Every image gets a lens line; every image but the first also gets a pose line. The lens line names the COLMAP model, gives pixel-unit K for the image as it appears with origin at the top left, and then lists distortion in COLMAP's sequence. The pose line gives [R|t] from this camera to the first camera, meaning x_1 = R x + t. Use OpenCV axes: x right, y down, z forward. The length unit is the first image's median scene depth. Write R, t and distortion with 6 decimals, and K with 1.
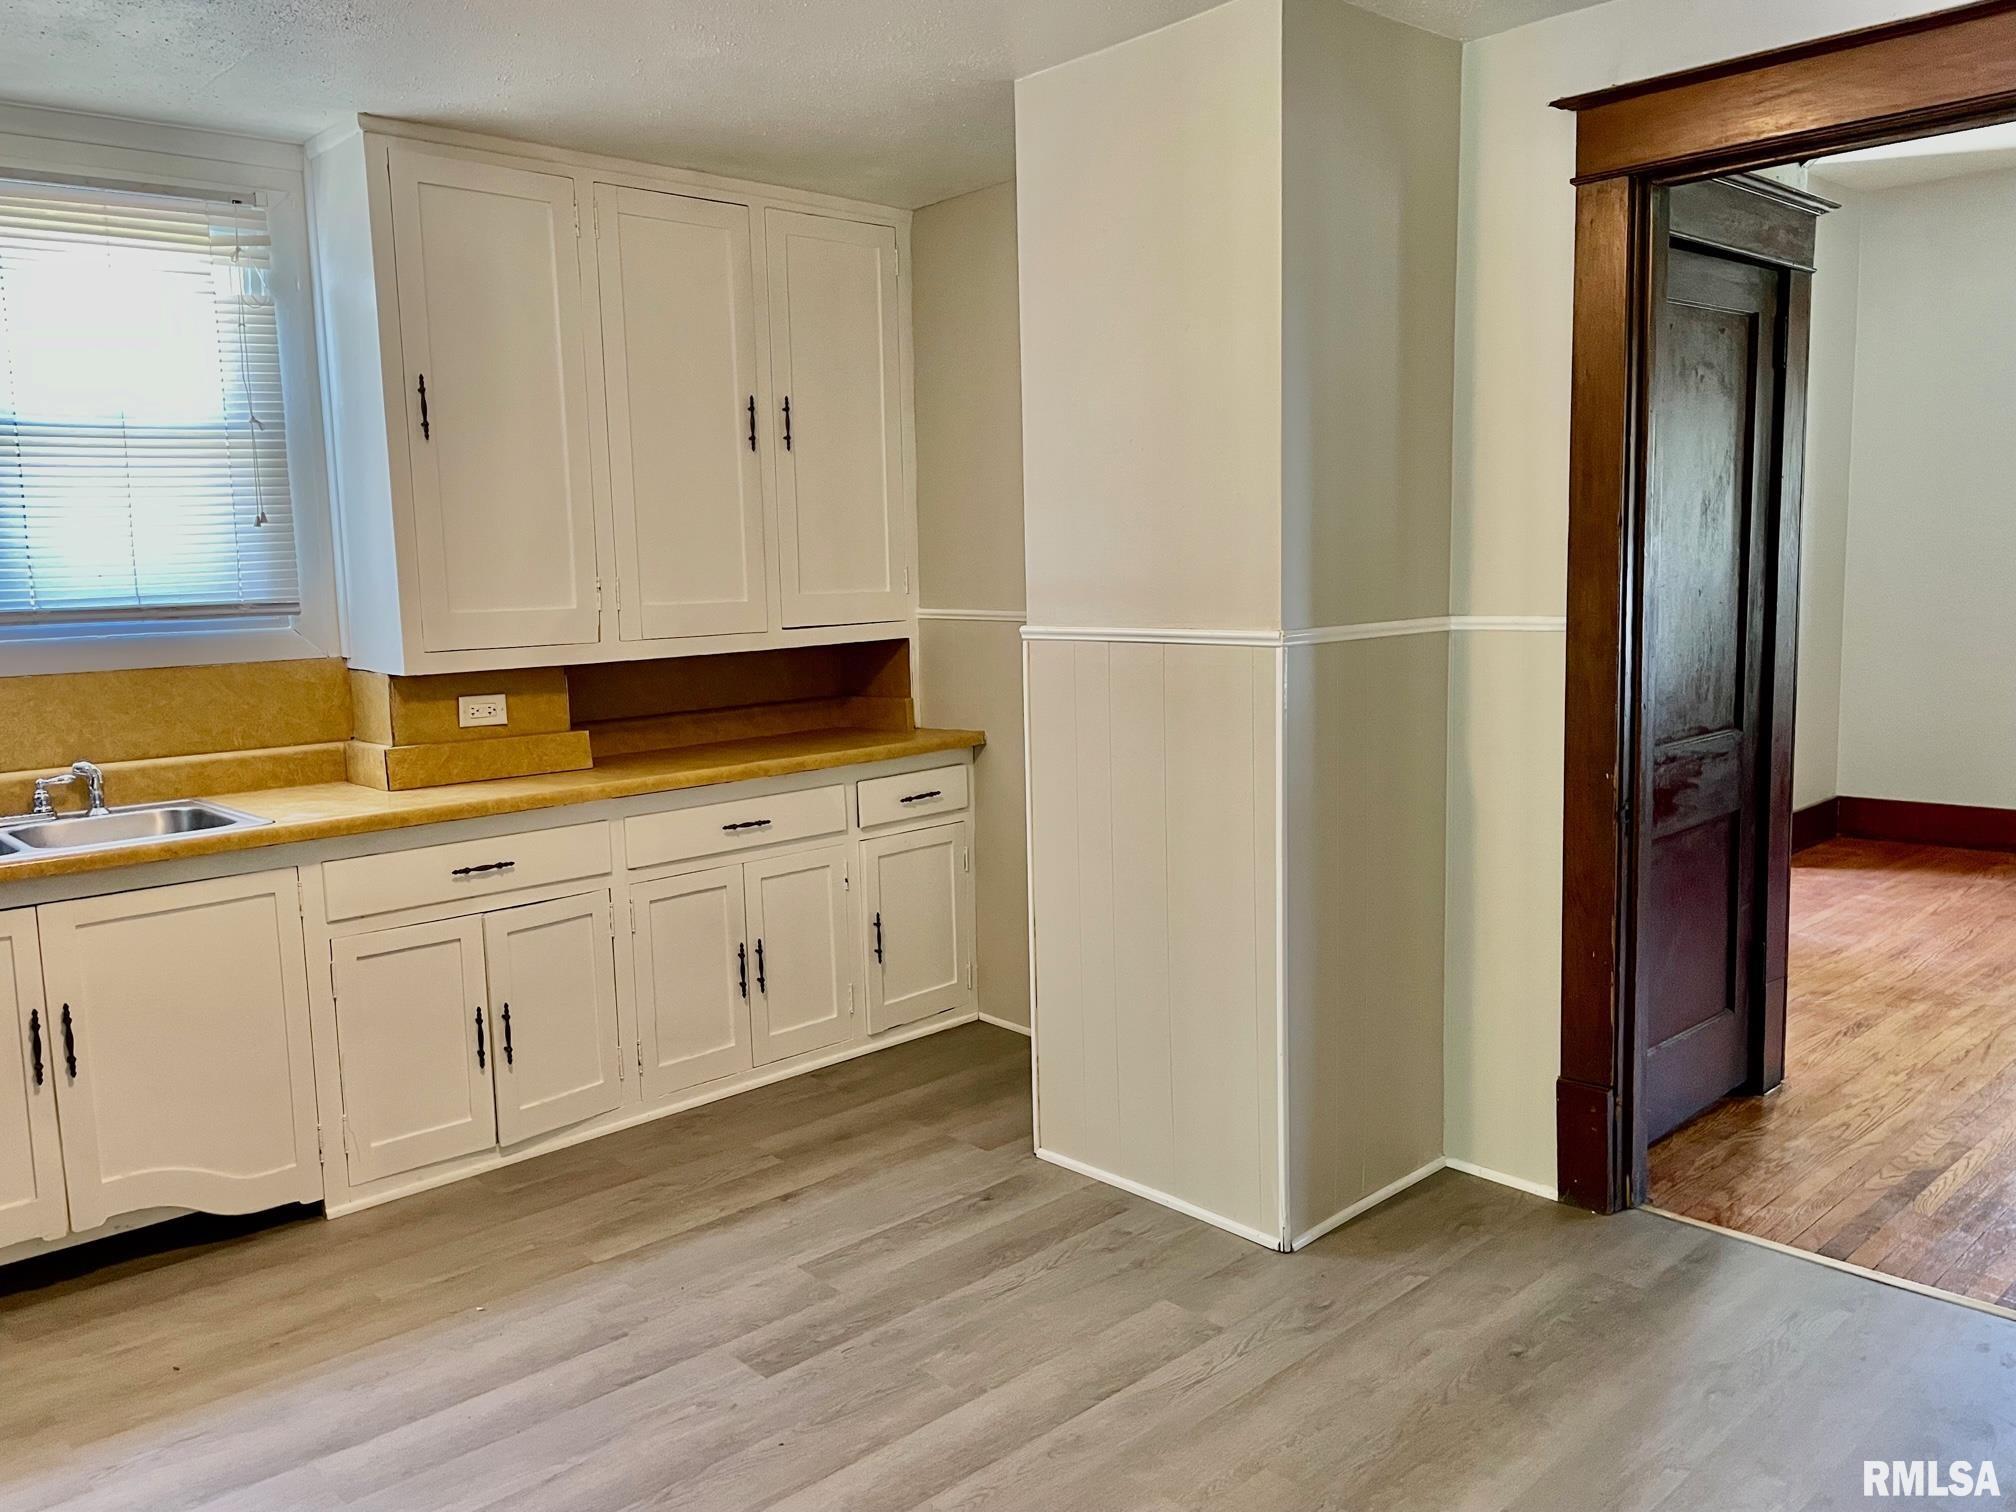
lens RADIAL K [[1522.6, 0, 998.1], [0, 1522.6, 758.5], [0, 0, 1]] dist [0.088441, -0.112861]
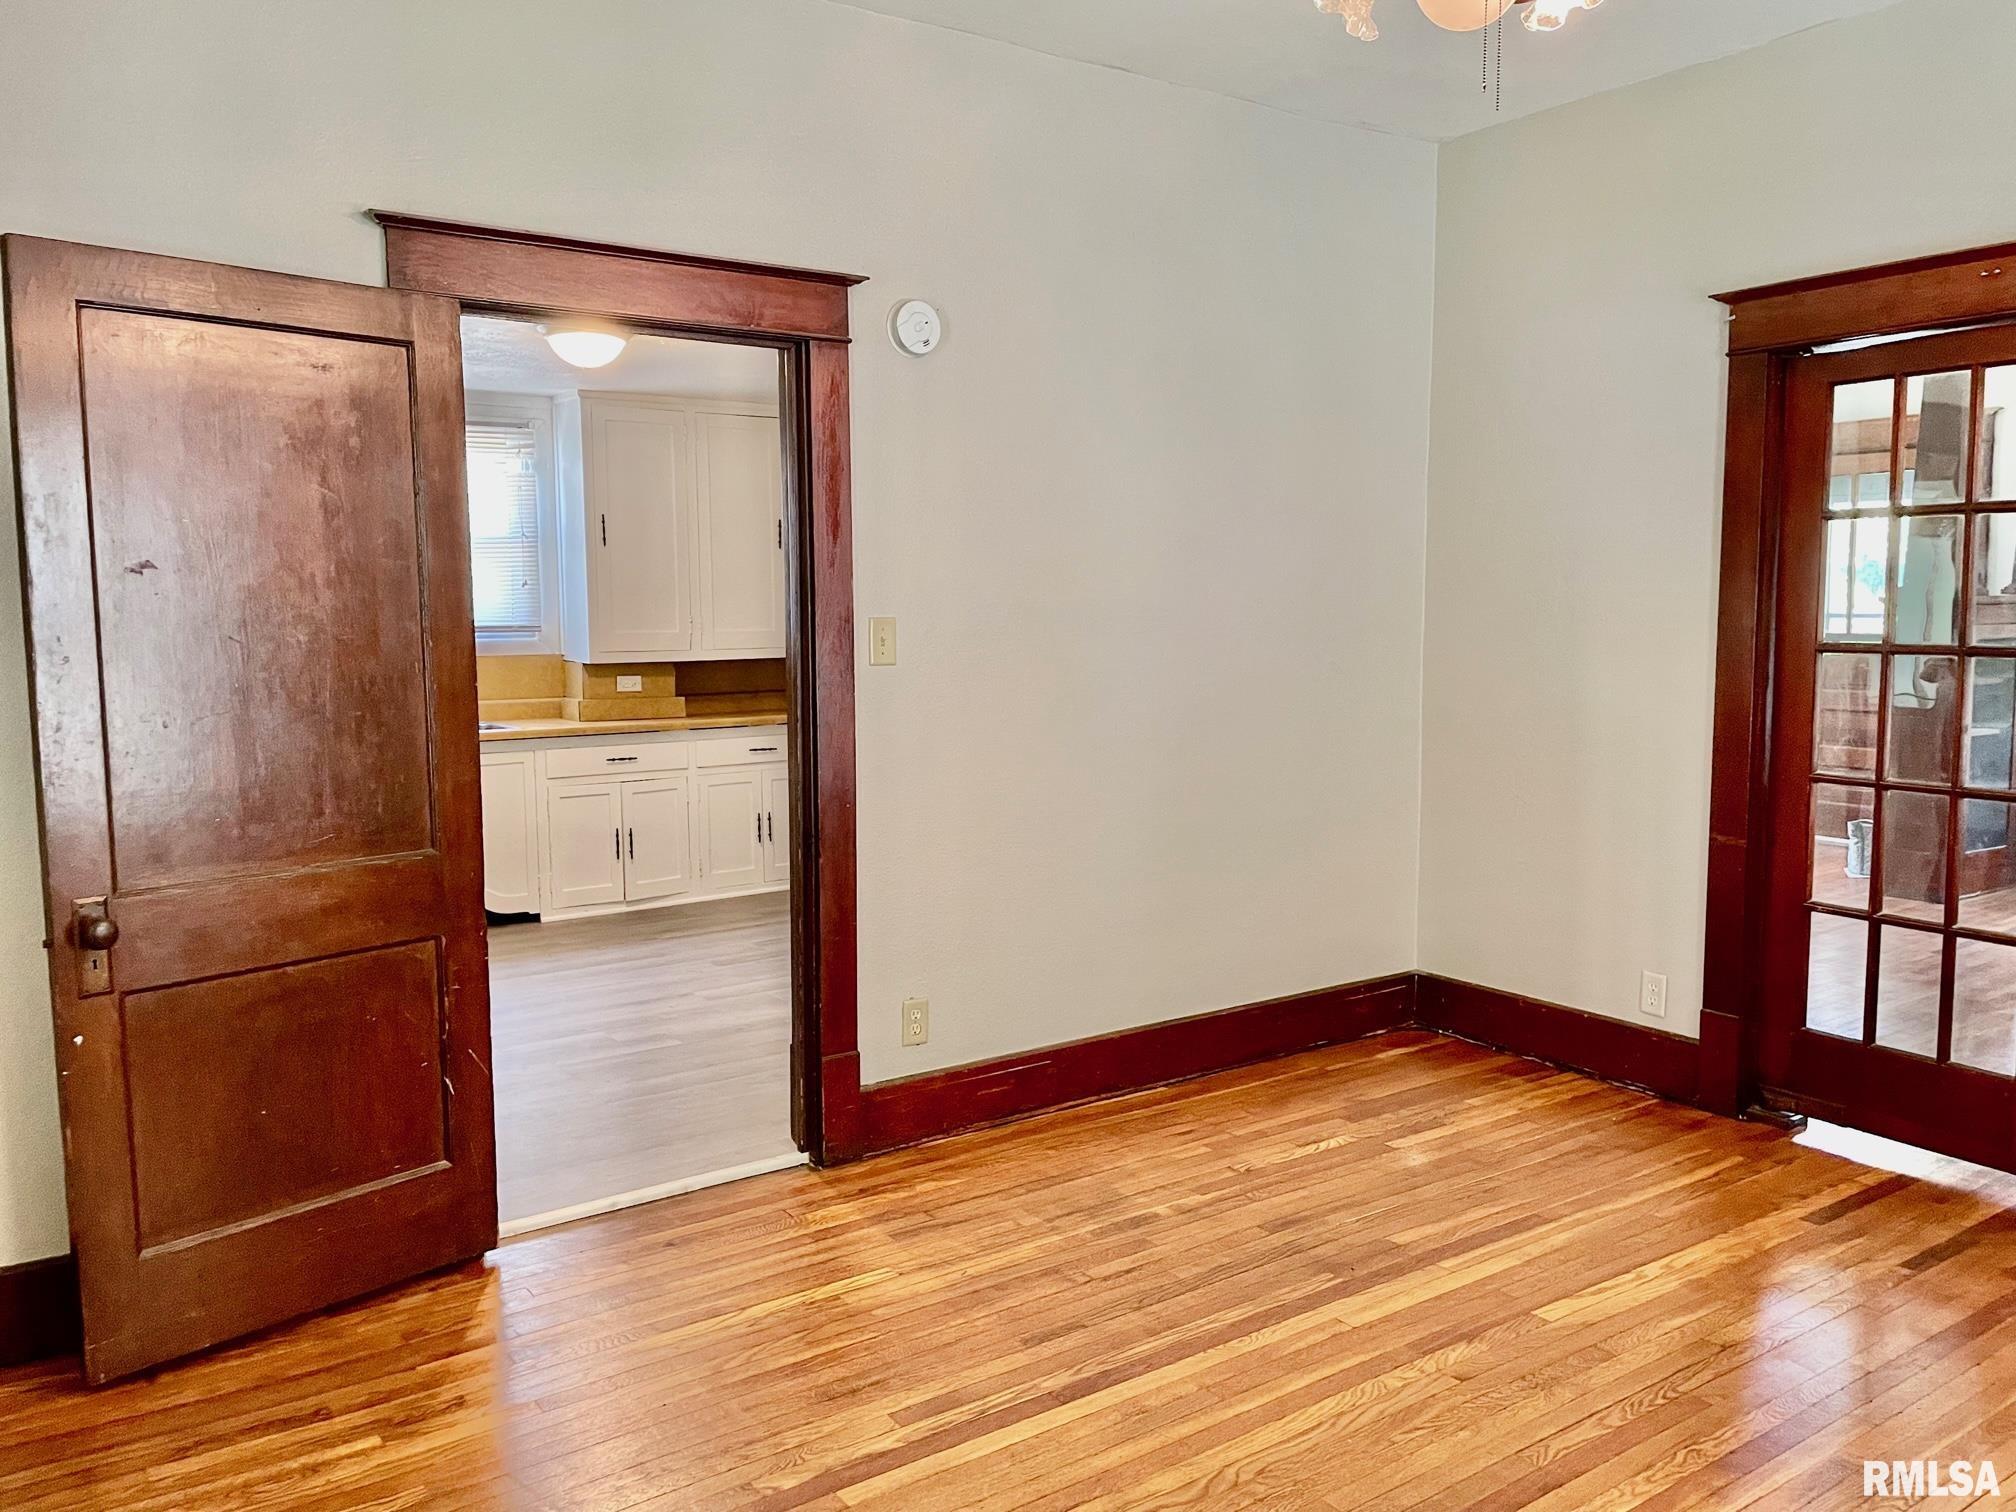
lens RADIAL K [[1522.6, 0, 1019.9], [0, 1522.6, 761.7], [0, 0, 1]] dist [0.088441, -0.112861]
pose [[0.991243, 0.035353, -0.127232, 0.412483], [-0.037709, 0.999158, -0.016155, 0.082294], [0.126554, 0.020812, 0.991741, -0.871364]]
